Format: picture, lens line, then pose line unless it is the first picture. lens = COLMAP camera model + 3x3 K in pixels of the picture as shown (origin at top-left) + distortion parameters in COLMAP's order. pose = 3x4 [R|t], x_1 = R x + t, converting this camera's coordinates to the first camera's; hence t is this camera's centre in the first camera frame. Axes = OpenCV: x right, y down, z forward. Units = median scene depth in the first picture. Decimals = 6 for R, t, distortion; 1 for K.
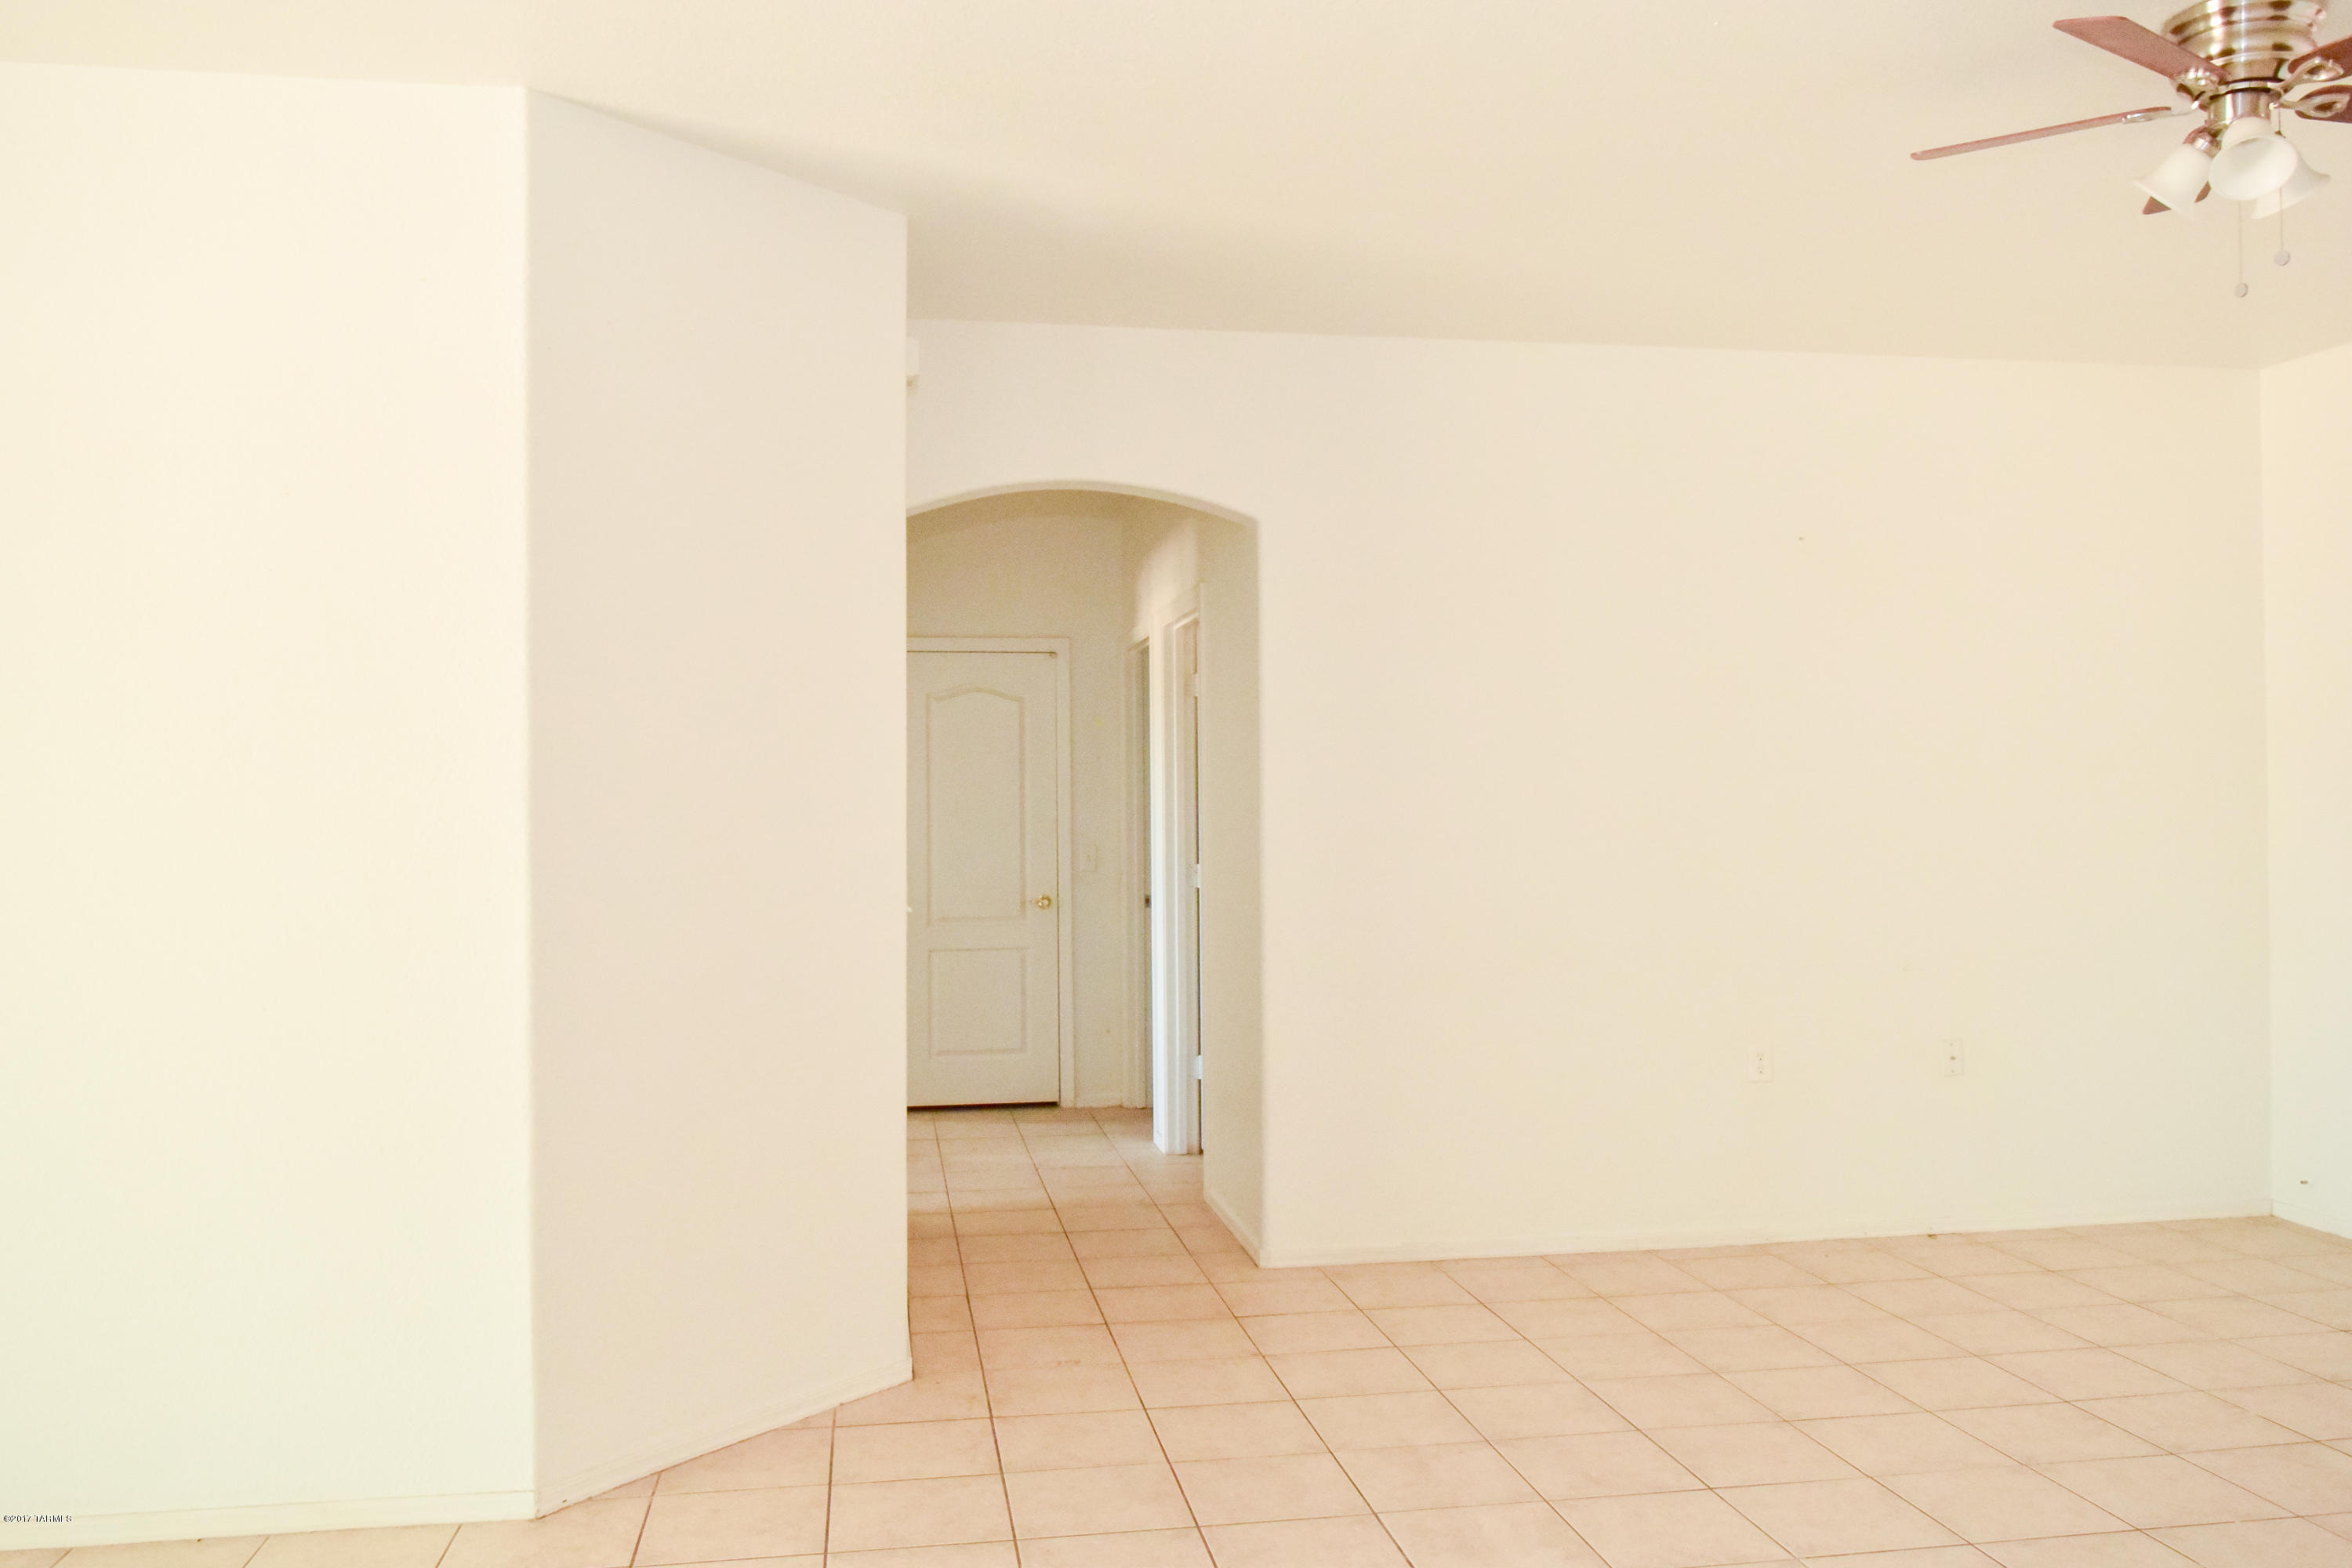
lens RADIAL K [[1866.3, 0, 1176.0], [0, 1866.3, 784.0], [0, 0, 1]] dist [0.003250, 0.000892]
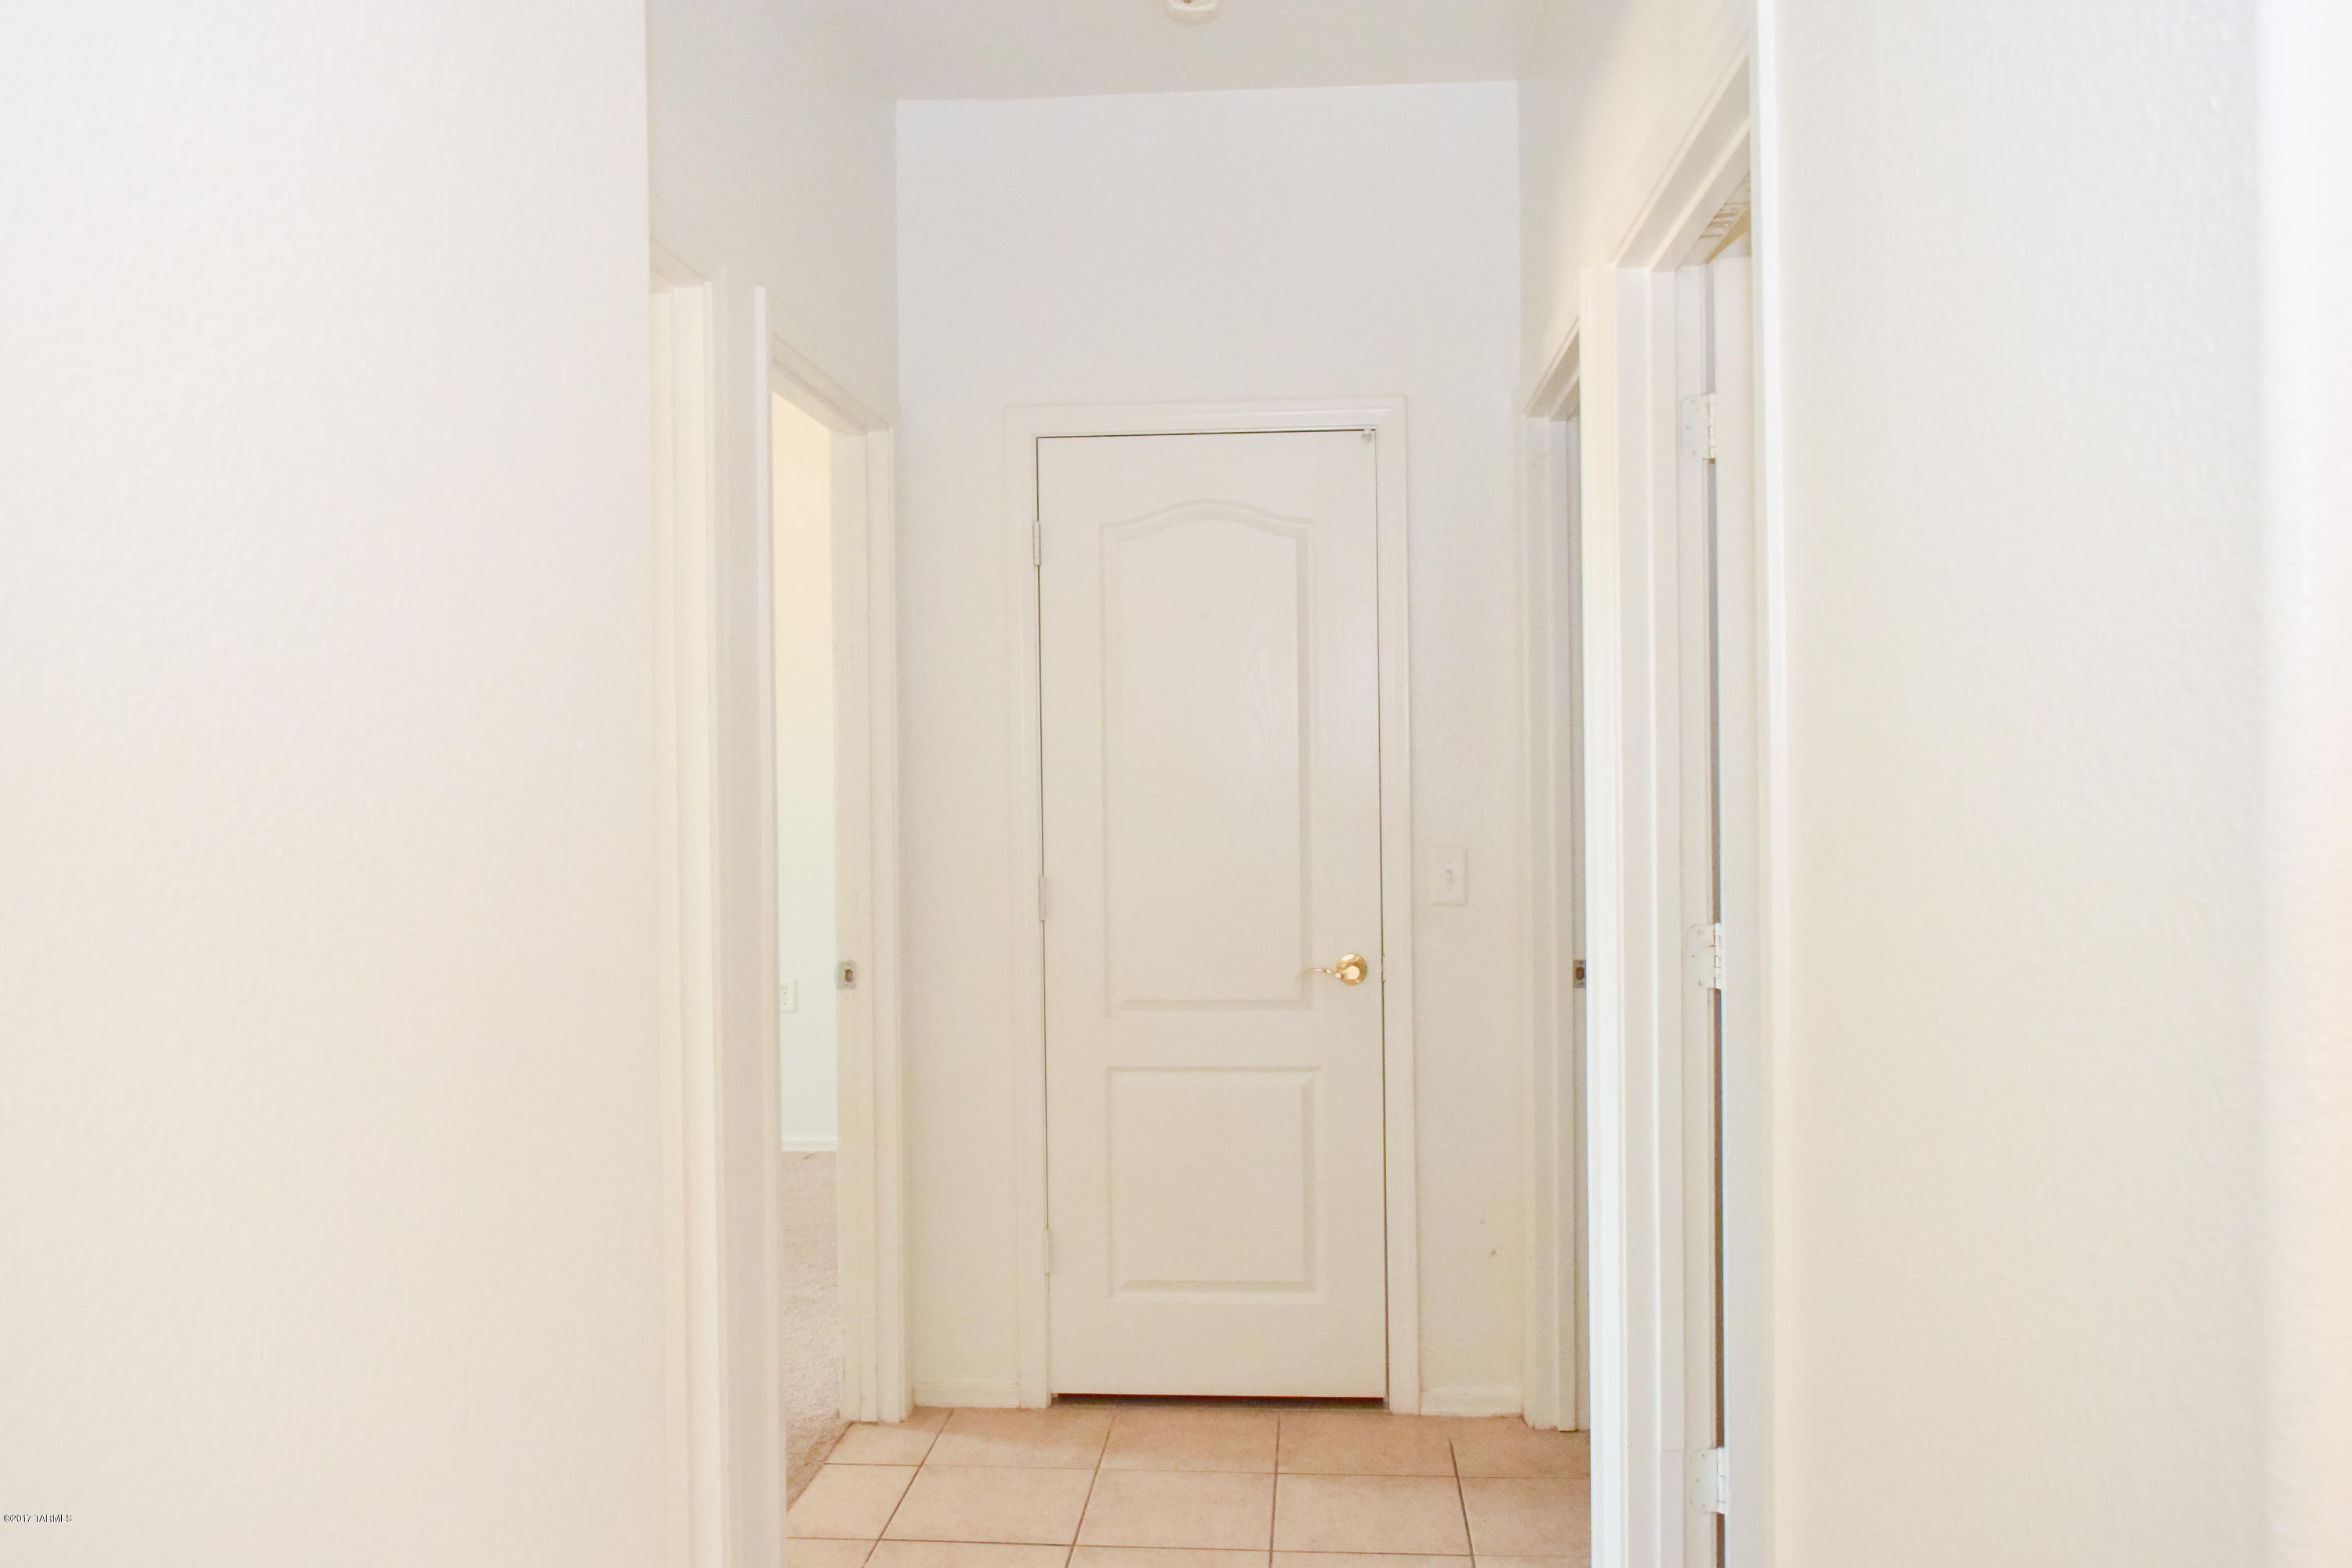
lens RADIAL K [[1866.3, 0, 1176.0], [0, 1866.3, 784.0], [0, 0, 1]] dist [0.003250, 0.000892]
pose [[0.971377, -0.000158, -0.237545, -0.002892], [0.003726, 0.999887, 0.014572, 0.010128], [0.237515, -0.015040, 0.971267, 0.540006]]
